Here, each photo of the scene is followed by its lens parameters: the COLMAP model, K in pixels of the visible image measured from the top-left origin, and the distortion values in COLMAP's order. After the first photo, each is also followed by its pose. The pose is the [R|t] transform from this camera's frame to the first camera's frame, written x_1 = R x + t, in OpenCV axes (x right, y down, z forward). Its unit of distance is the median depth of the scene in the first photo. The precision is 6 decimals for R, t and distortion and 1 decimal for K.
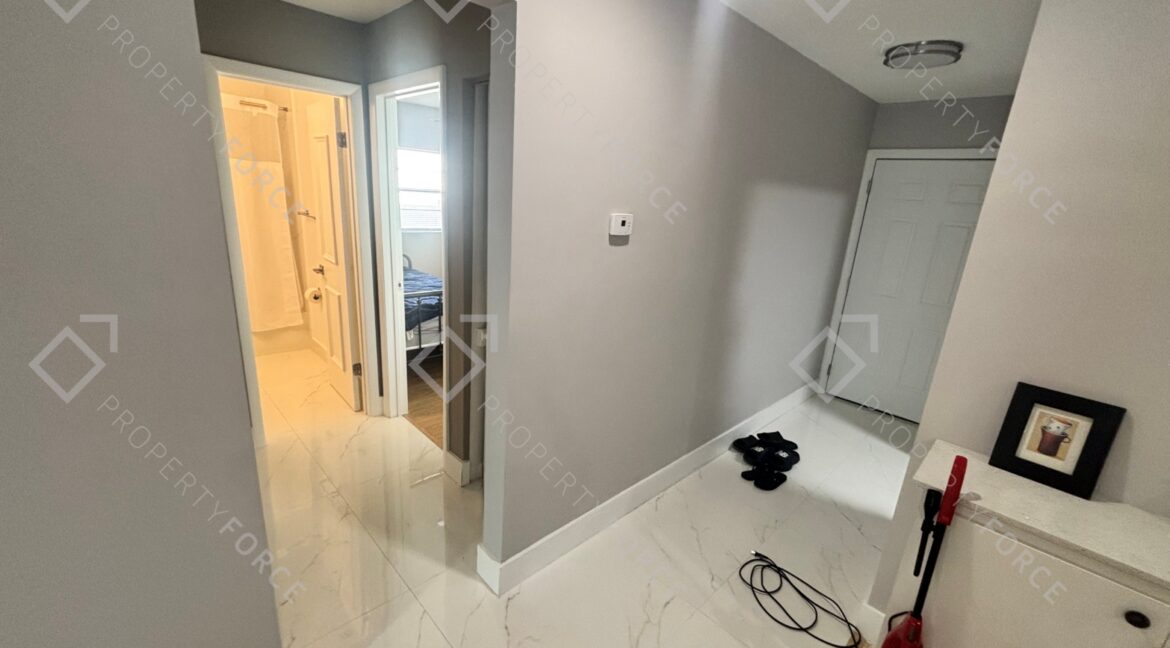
lens RADIAL K [[470.1, 0, 585.2], [0, 470.1, 323.1], [0, 0, 1]] dist [0.000346, 0.000583]
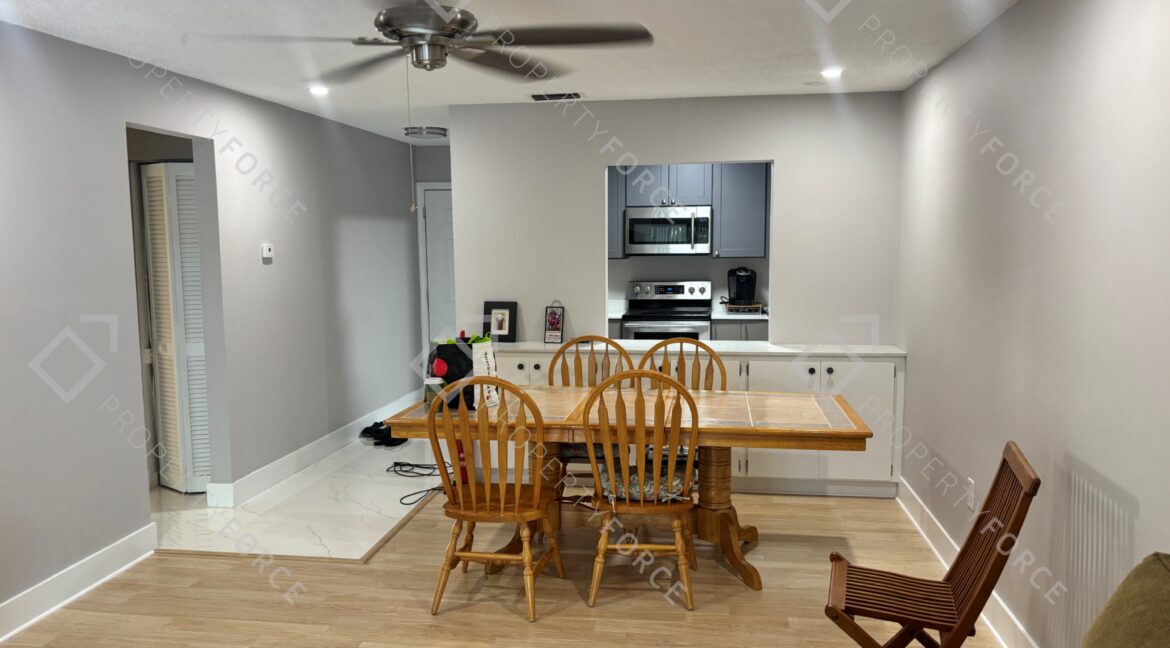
lens RADIAL K [[863.7, 0, 599.5], [0, 863.7, 328.1], [0, 0, 1]] dist [0.077410, -0.097914]
pose [[0.777557, -0.139589, 0.613123, -0.811909], [0.226669, 0.971717, -0.066230, 0.444944], [-0.586538, 0.190474, 0.787206, -1.735464]]
